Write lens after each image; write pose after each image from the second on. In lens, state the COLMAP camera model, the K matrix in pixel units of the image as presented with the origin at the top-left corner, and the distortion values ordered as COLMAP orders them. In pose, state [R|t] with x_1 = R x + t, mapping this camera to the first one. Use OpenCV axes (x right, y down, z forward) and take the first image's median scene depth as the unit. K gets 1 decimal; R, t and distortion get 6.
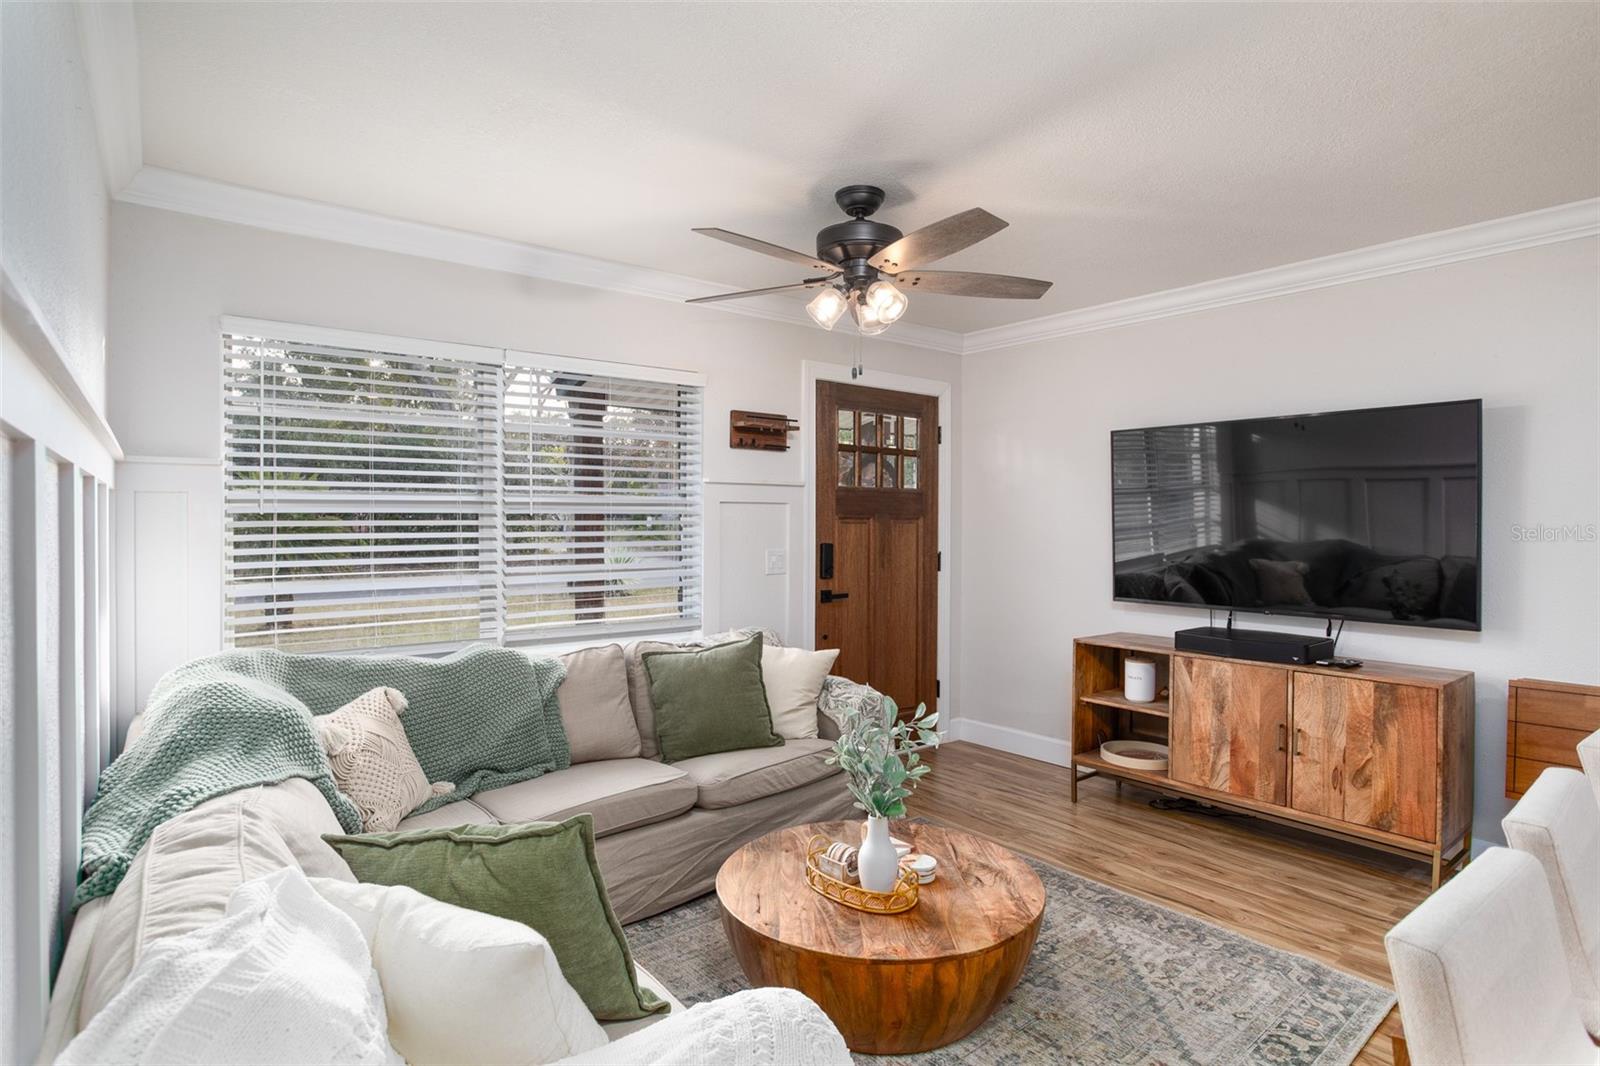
lens RADIAL K [[831.1, 0, 800.0], [0, 831.1, 533.0], [0, 0, 1]] dist [-0.057601, 0.001070]
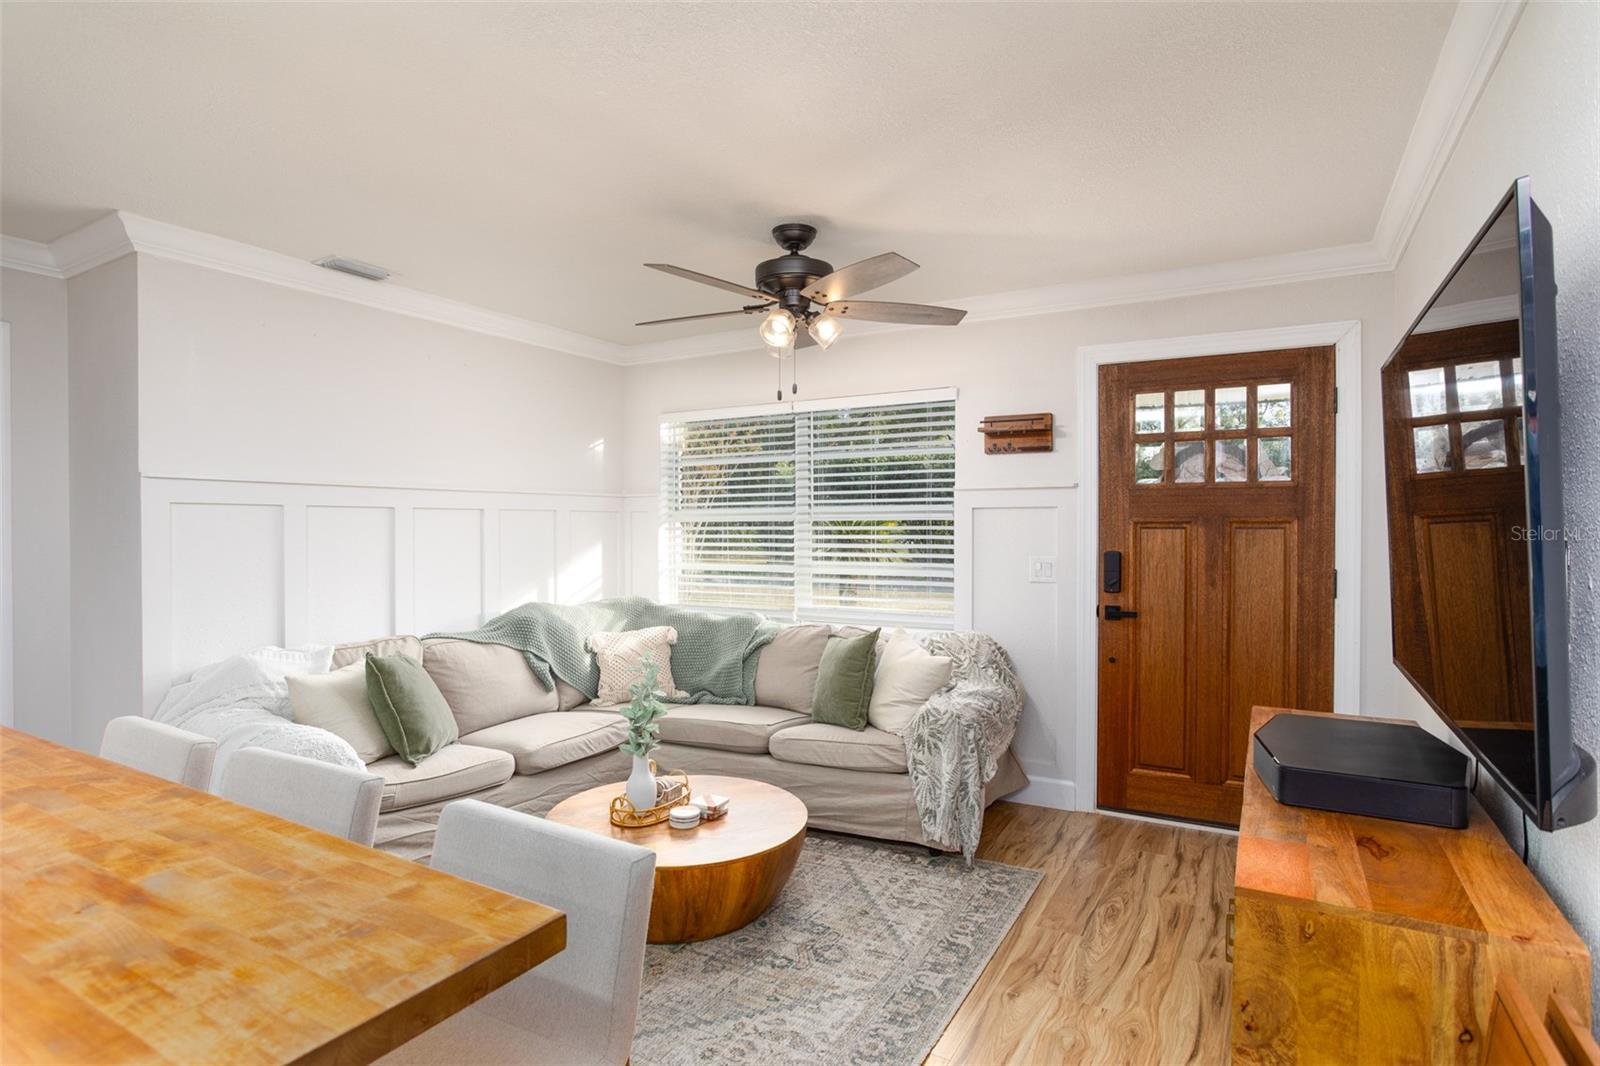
lens RADIAL K [[831.1, 0, 800.0], [0, 831.1, 533.0], [0, 0, 1]] dist [-0.057601, 0.001070]
pose [[0.369489, 0.003766, -0.929228, 0.748628], [-0.012858, 0.999917, -0.001060, -0.002148], [0.929146, 0.012340, 0.369507, 0.402815]]
